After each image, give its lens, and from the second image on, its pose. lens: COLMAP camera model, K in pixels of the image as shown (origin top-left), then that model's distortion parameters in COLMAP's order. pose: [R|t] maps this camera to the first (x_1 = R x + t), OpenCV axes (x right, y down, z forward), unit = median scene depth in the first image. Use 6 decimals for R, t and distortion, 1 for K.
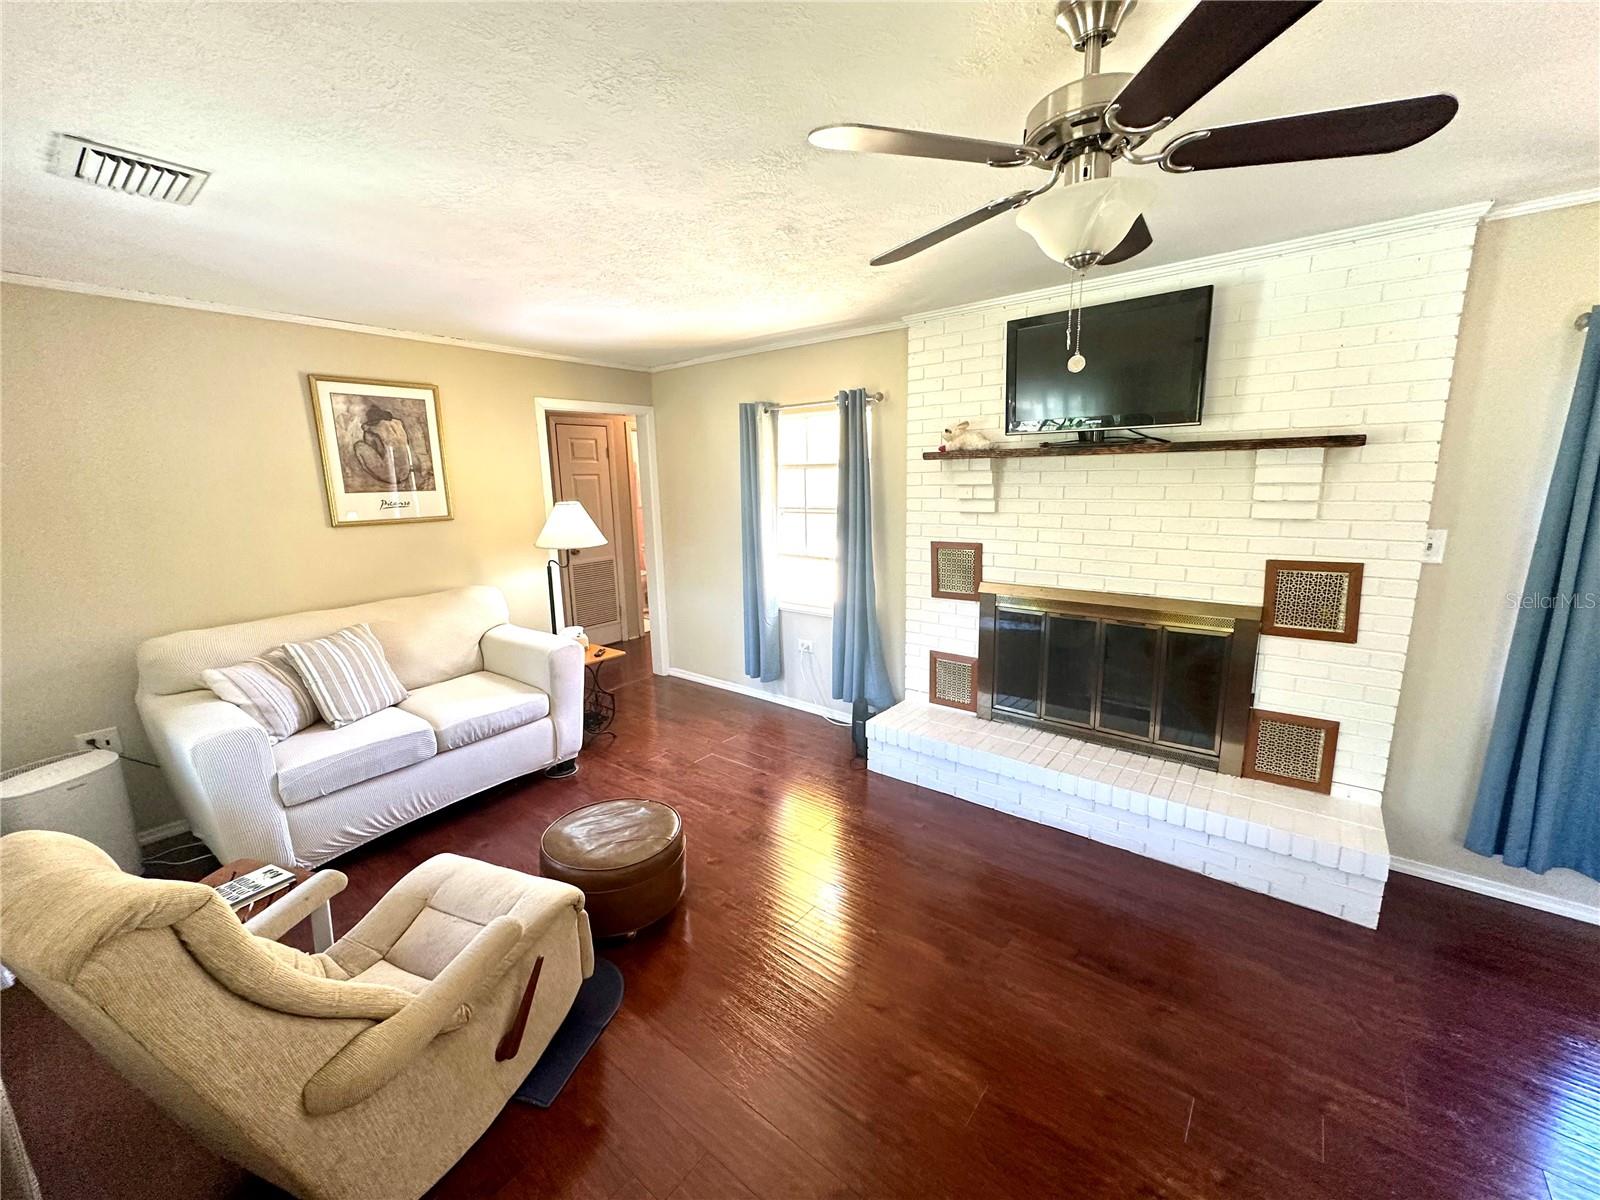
lens RADIAL K [[641.9, 0, 800.0], [0, 641.9, 600.0], [0, 0, 1]] dist [0.001761, 0.000286]
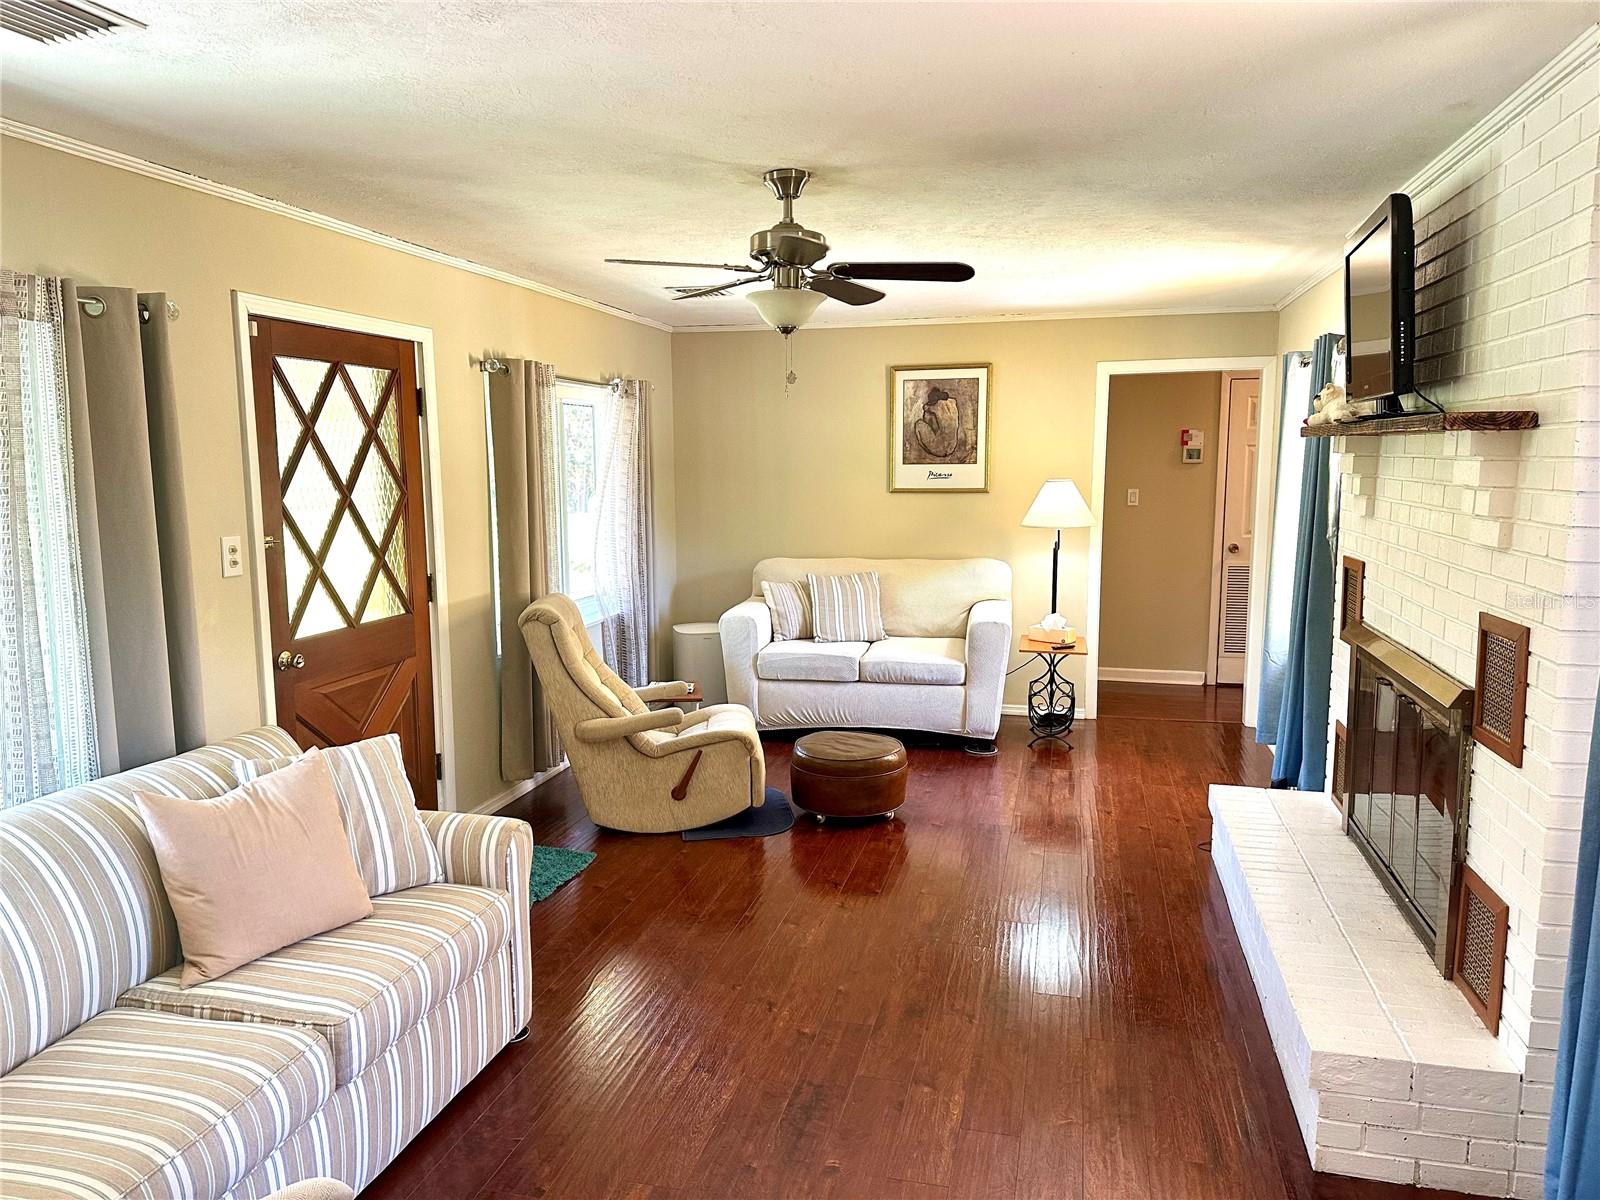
lens RADIAL K [[1125.0, 0, 793.5], [0, 1125.0, 631.8], [0, 0, 1]] dist [0.045567, -0.001590]
pose [[0.408879, 0.159518, -0.898539, 1.107786], [-0.174714, 0.980075, 0.094490, -0.025755], [0.895708, 0.118352, 0.428602, -0.025855]]
